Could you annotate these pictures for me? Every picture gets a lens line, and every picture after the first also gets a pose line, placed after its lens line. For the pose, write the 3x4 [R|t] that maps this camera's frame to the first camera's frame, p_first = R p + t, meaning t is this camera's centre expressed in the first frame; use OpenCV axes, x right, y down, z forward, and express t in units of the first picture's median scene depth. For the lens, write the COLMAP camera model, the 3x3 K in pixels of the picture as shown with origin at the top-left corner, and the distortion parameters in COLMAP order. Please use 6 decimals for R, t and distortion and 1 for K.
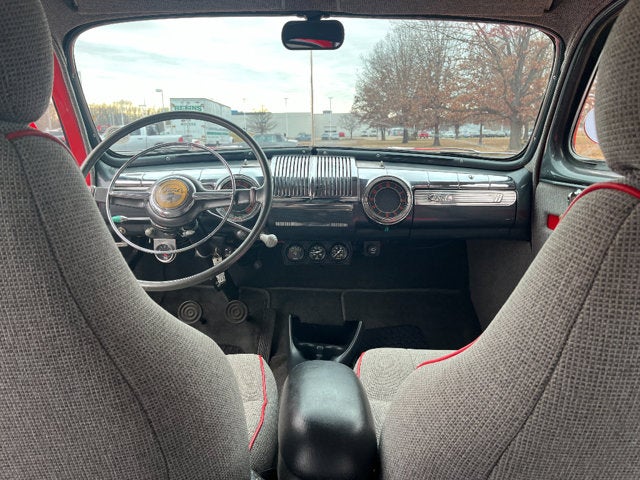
lens RADIAL K [[494.0, 0, 320.0], [0, 494.0, 240.0], [0, 0, 1]] dist [0.109266, -0.158137]
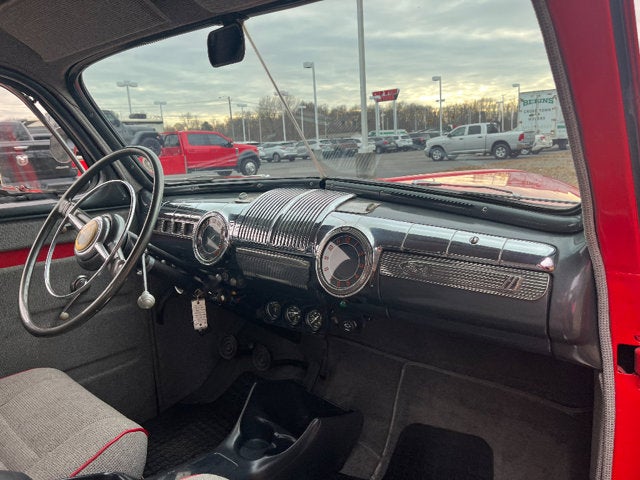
lens RADIAL K [[494.0, 0, 320.0], [0, 494.0, 240.0], [0, 0, 1]] dist [0.109266, -0.158137]
pose [[0.777508, 0.094418, -0.621745, 0.506447], [-0.089948, 0.995196, 0.038648, -0.126403], [0.622408, 0.025876, 0.782265, 0.407669]]
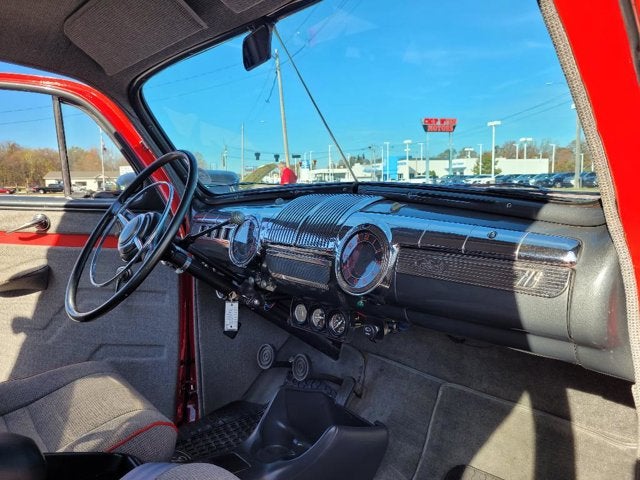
lens RADIAL K [[494.0, 0, 320.0], [0, 494.0, 240.0], [0, 0, 1]] dist [0.109266, -0.158137]
pose [[0.668078, 0.072190, -0.740581, 0.562975], [-0.127617, 0.991652, -0.018459, -0.082078], [0.733066, 0.106843, 0.671713, 0.468141]]
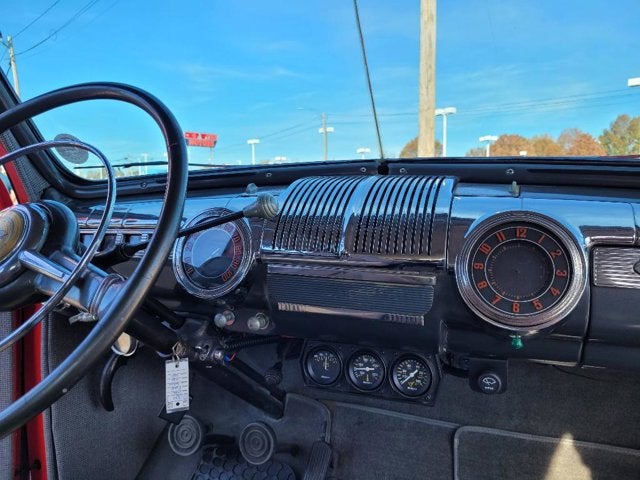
lens RADIAL K [[494.0, 0, 320.0], [0, 494.0, 240.0], [0, 0, 1]] dist [0.109266, -0.158137]
pose [[0.933806, 0.024354, -0.356950, 0.122162], [-0.061672, 0.993704, -0.093538, -0.052953], [0.352425, 0.109360, 0.929428, 0.520080]]
